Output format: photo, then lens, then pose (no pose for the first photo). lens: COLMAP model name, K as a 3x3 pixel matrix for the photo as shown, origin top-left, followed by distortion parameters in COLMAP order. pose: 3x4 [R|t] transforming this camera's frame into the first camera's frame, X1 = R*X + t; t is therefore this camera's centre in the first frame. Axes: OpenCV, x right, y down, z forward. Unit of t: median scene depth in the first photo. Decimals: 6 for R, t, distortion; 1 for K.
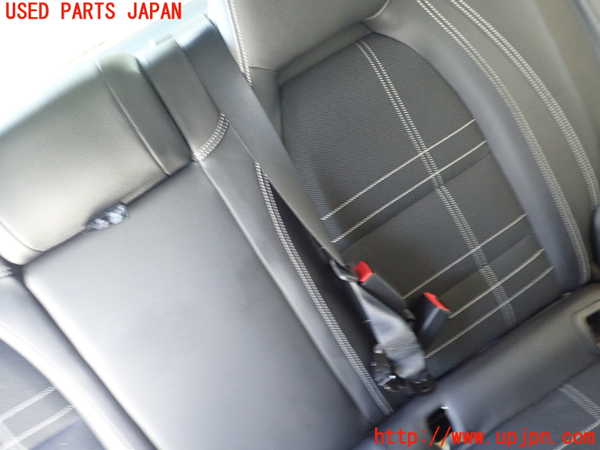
lens RADIAL K [[451.5, 0, 303.2], [0, 451.5, 226.2], [0, 0, 1]] dist [0.001729, 0.004449]
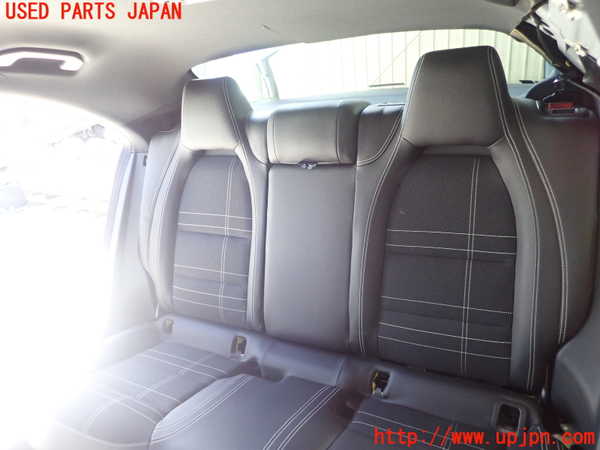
lens RADIAL K [[451.5, 0, 295.2], [0, 451.5, 218.8], [0, 0, 1]] dist [0.001729, 0.004449]
pose [[0.635621, 0.562291, -0.528975, 0.791009], [-0.575980, 0.801646, 0.160033, -0.122016], [0.514035, 0.202959, 0.833412, -0.753512]]
